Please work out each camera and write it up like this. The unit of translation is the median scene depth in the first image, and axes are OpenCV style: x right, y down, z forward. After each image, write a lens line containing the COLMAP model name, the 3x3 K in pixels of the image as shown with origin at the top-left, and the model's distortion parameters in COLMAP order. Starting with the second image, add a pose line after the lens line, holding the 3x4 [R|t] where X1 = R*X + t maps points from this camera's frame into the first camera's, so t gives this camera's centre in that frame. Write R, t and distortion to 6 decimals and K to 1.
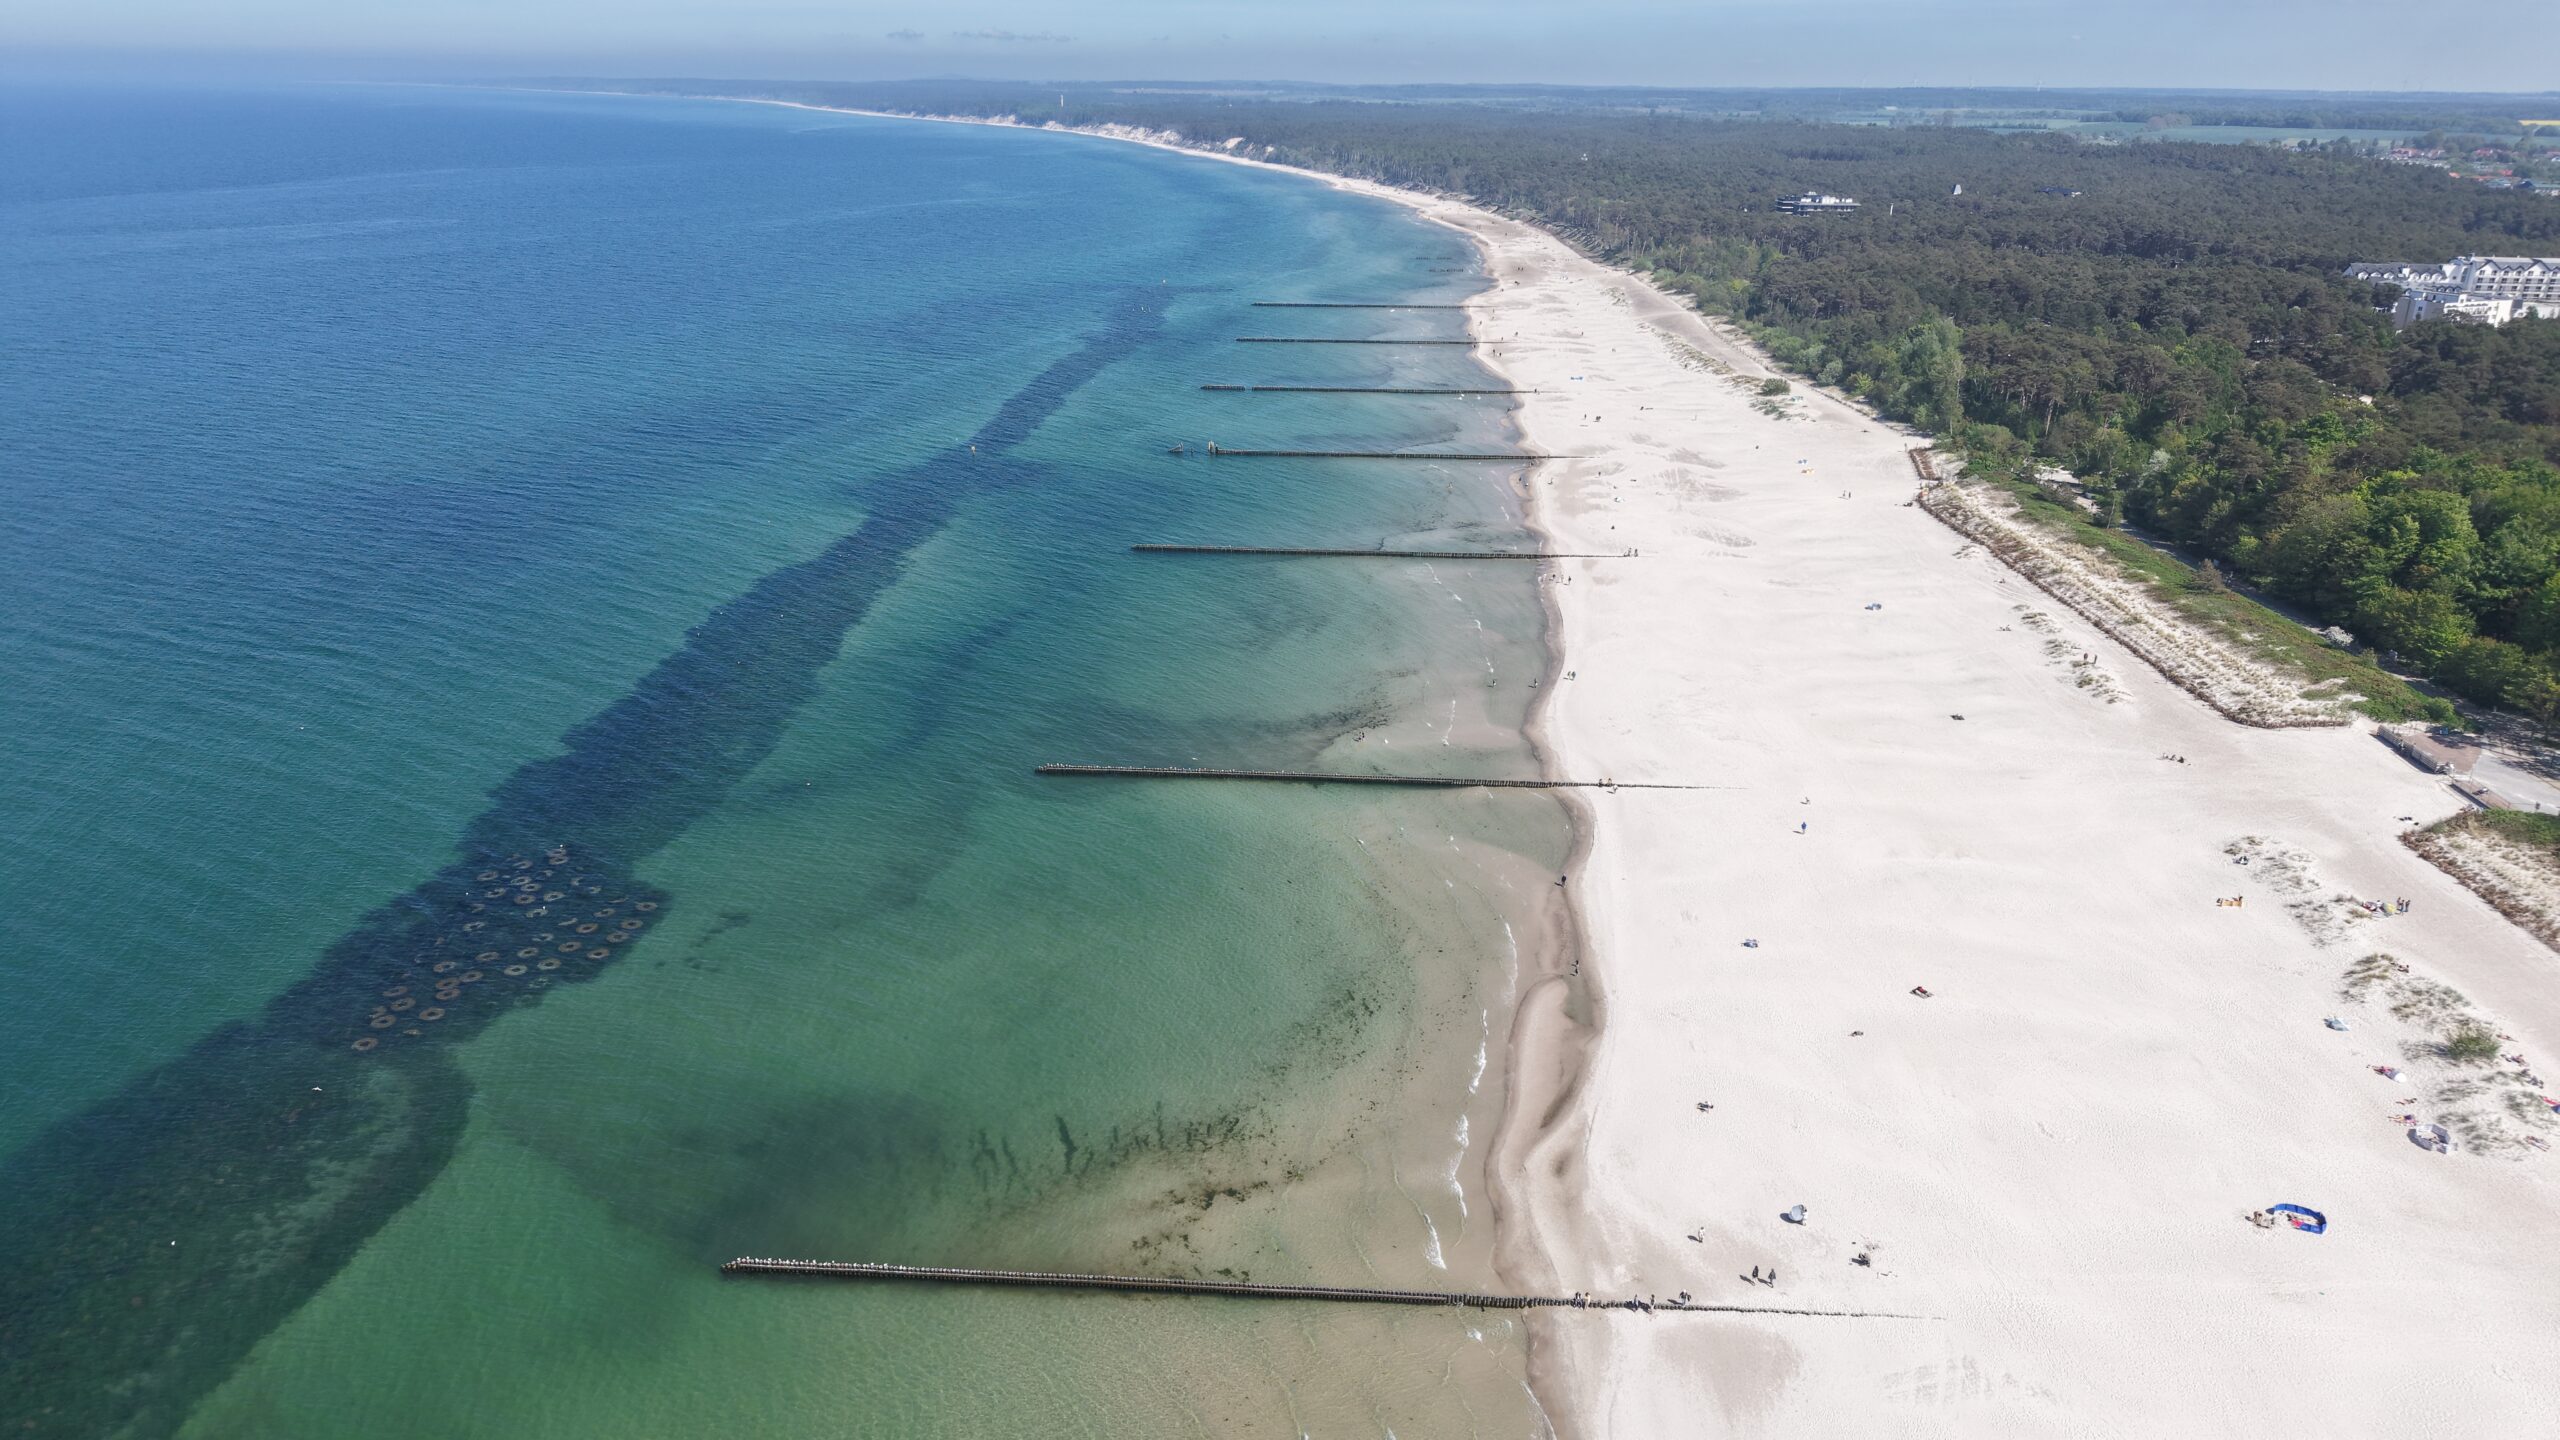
lens RADIAL K [[1708.2, 0, 1267.9], [0, 1708.2, 726.0], [0, 0, 1]] dist [0.032712, -0.034375]
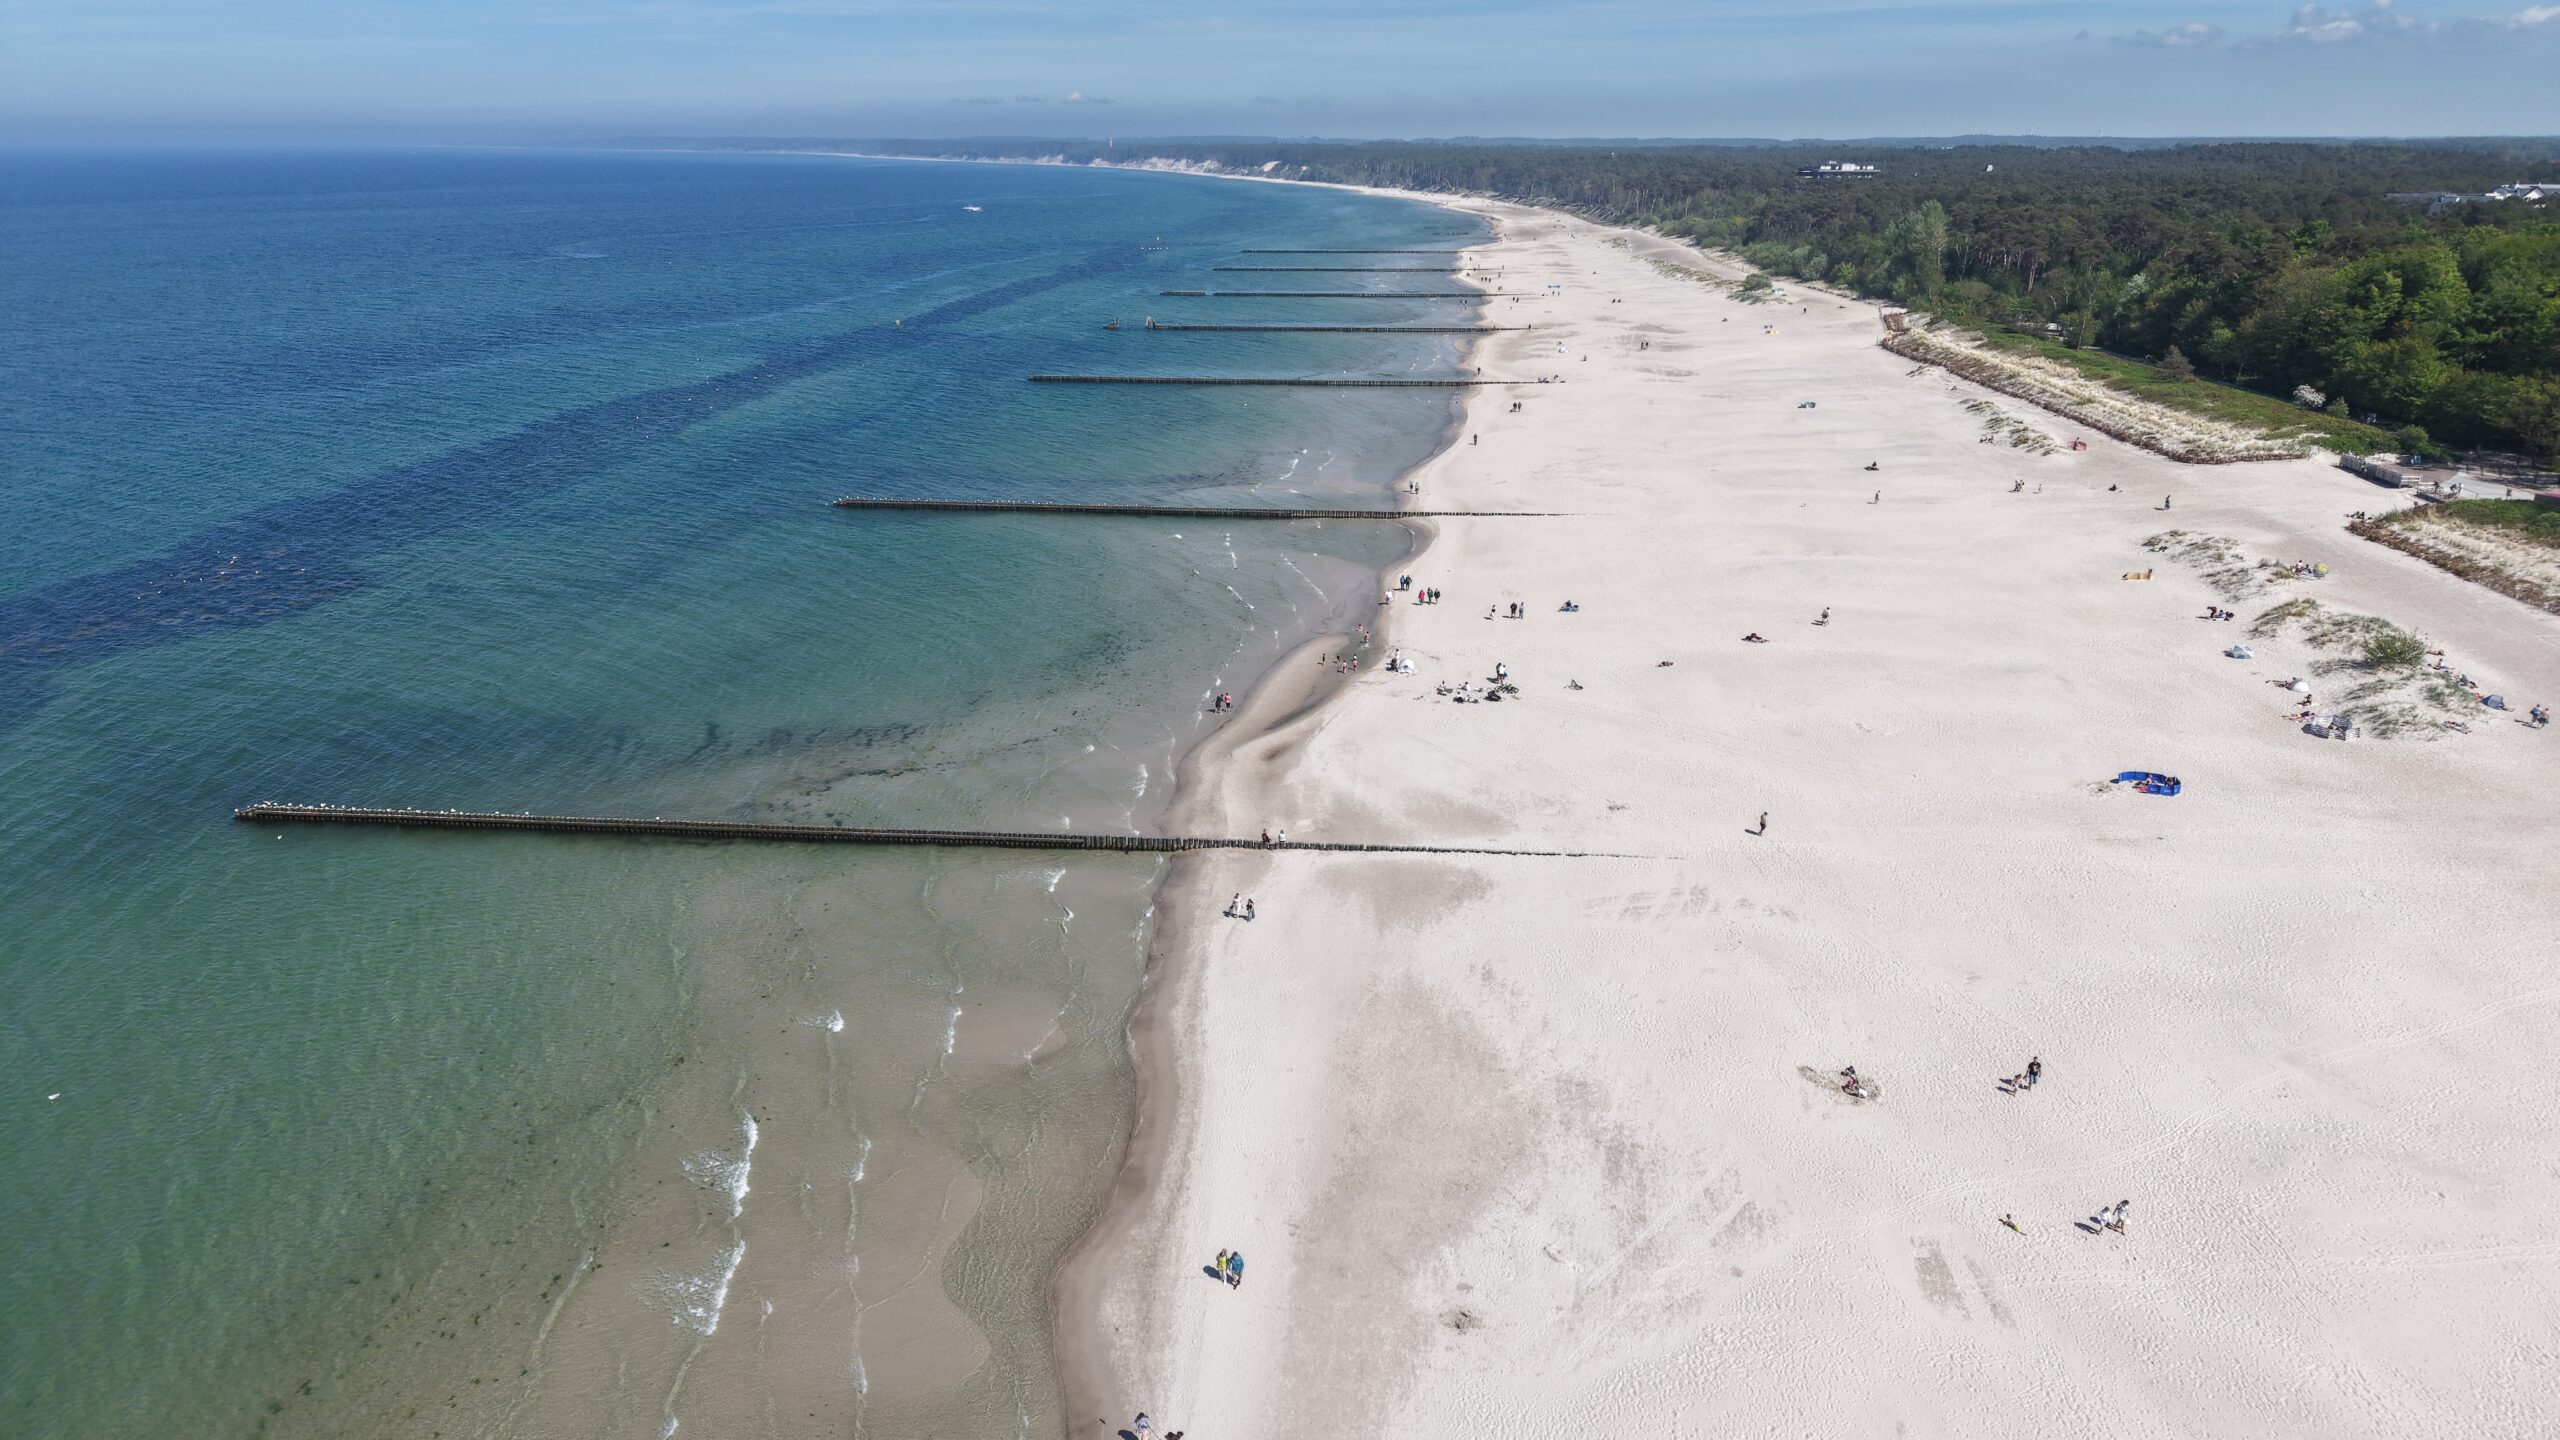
lens RADIAL K [[1708.2, 0, 1267.9], [0, 1708.2, 726.0], [0, 0, 1]] dist [0.032712, -0.034375]
pose [[0.999372, 0.003631, -0.035256, 0.098562], [-0.004824, 0.999417, -0.033808, 0.135818], [0.035113, 0.033957, 0.998806, 0.078999]]
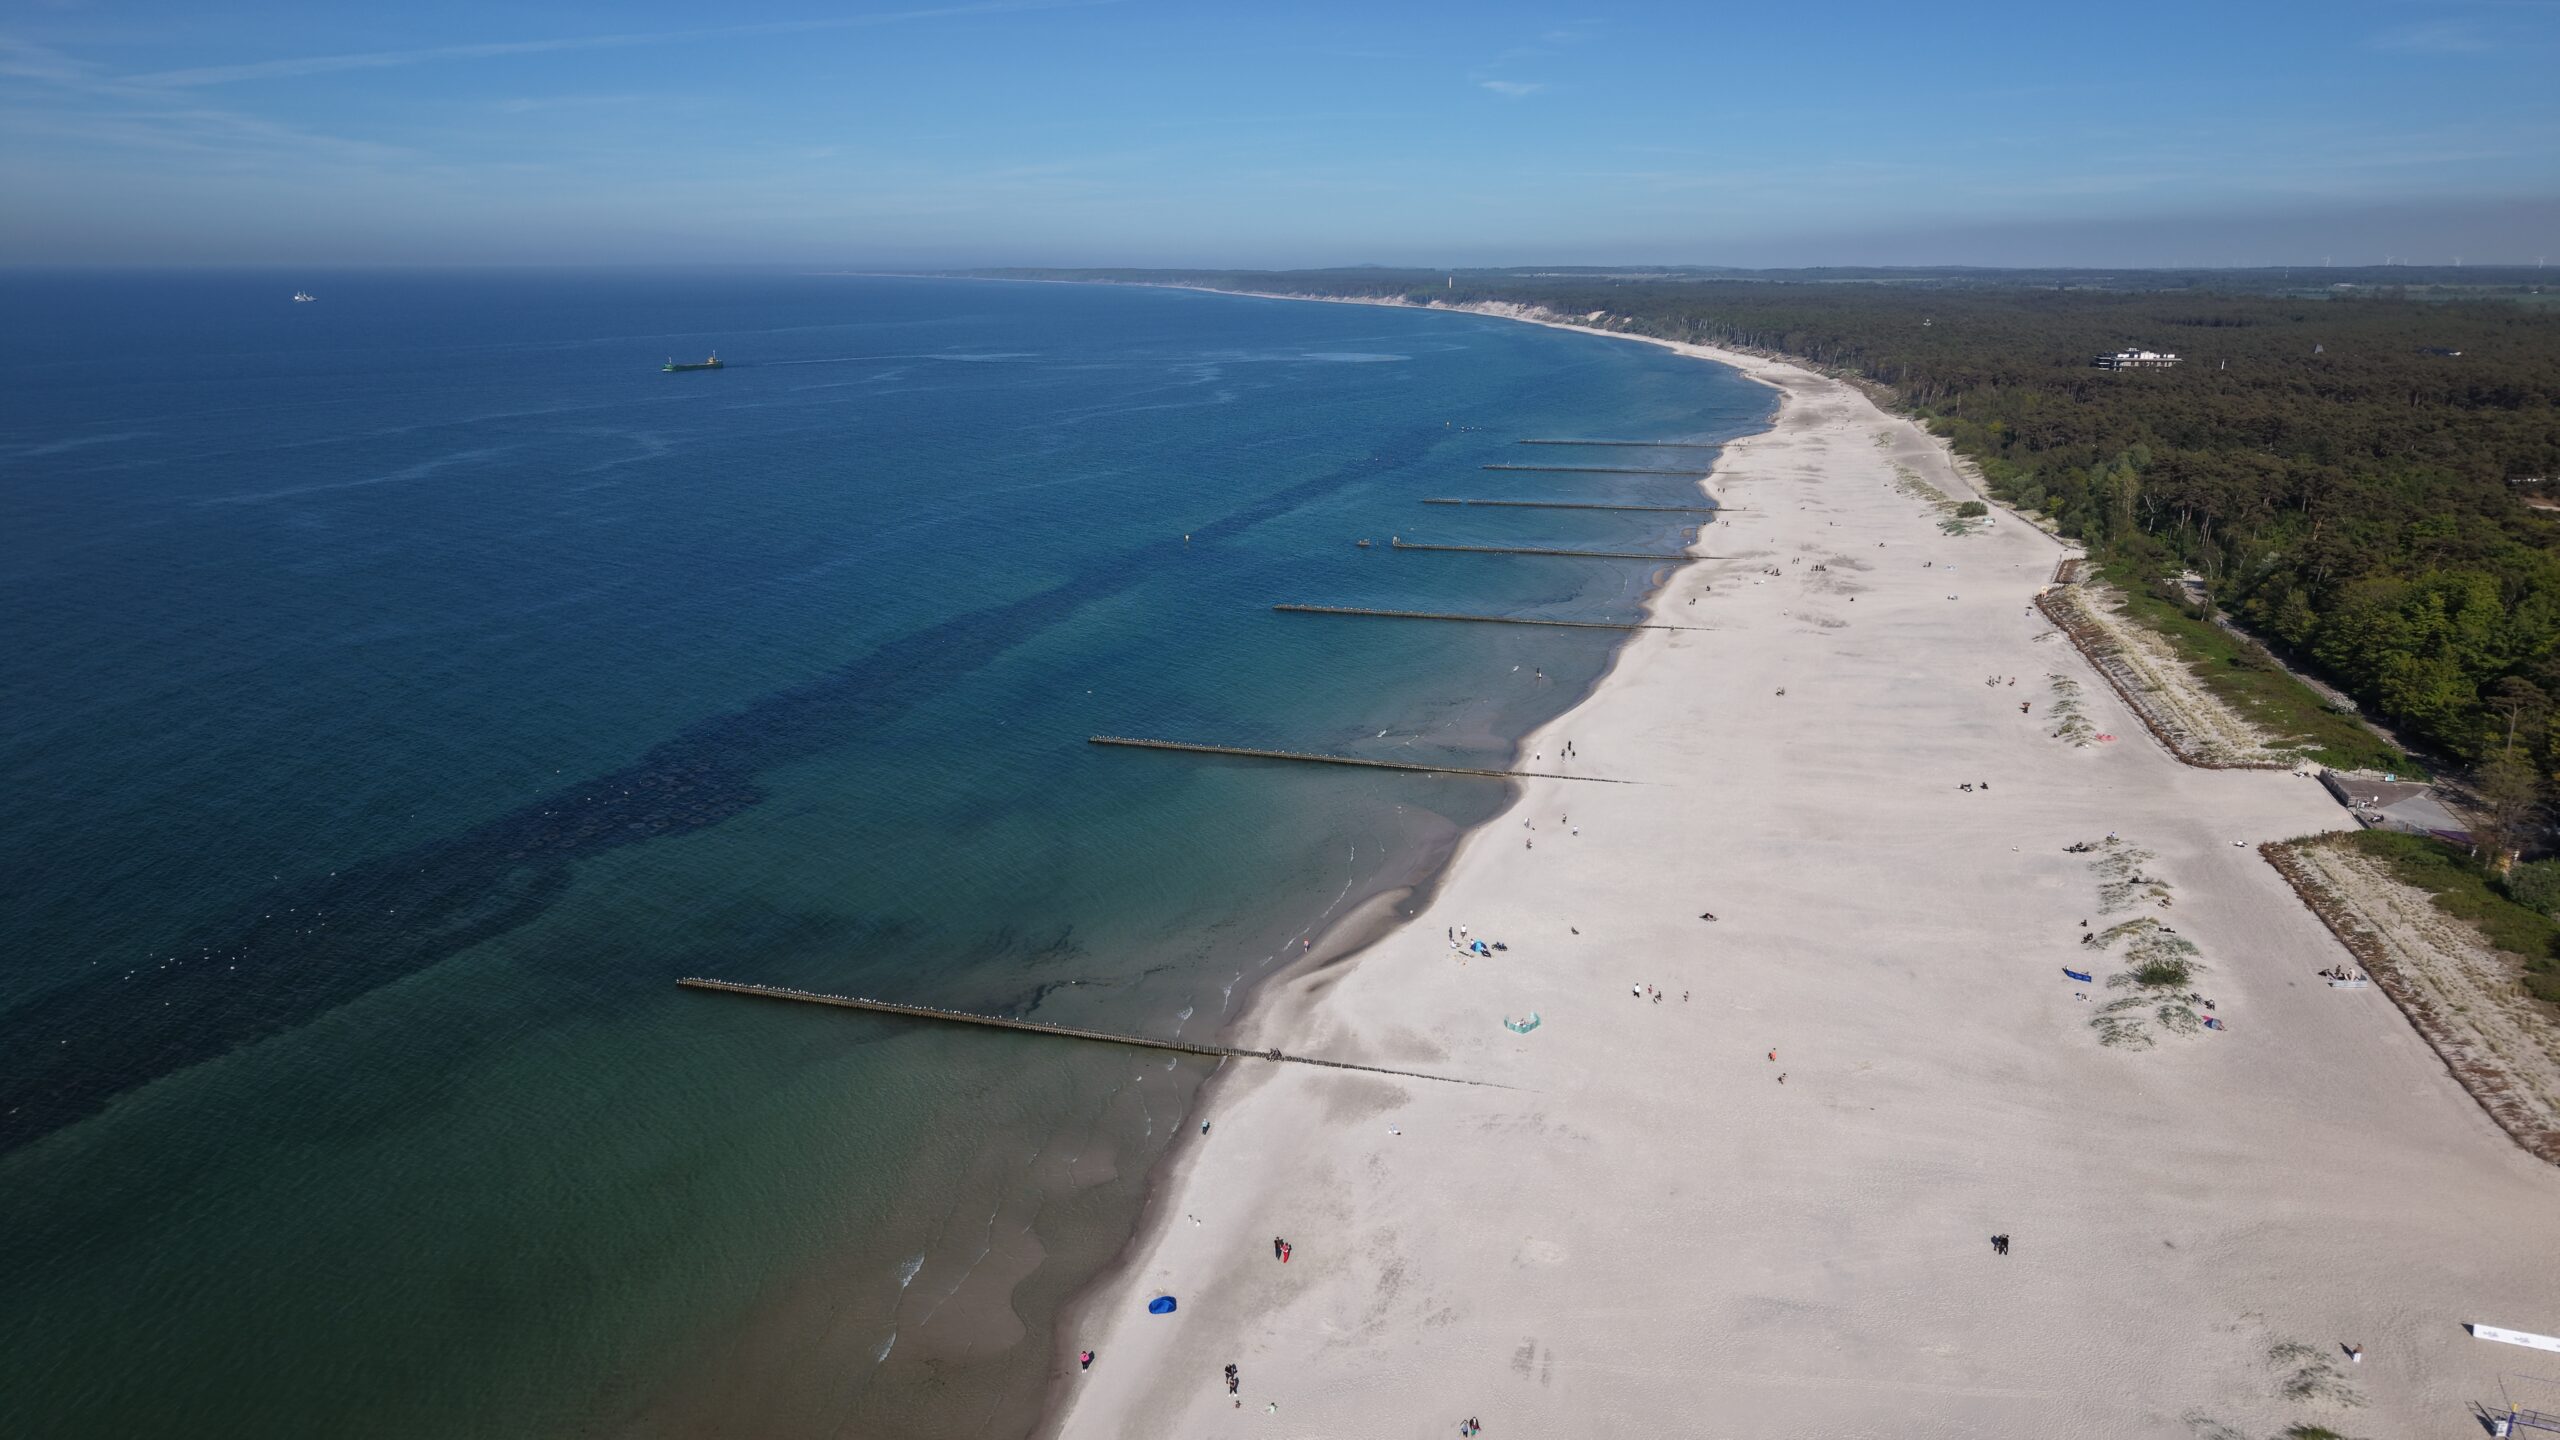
lens RADIAL K [[1708.2, 0, 1267.9], [0, 1708.2, 726.0], [0, 0, 1]] dist [0.032712, -0.034375]
pose [[0.973455, 0.053289, -0.222587, 0.202218], [-0.075134, 0.993026, -0.090853, 0.091640], [0.216194, 0.105165, 0.970670, -0.118482]]
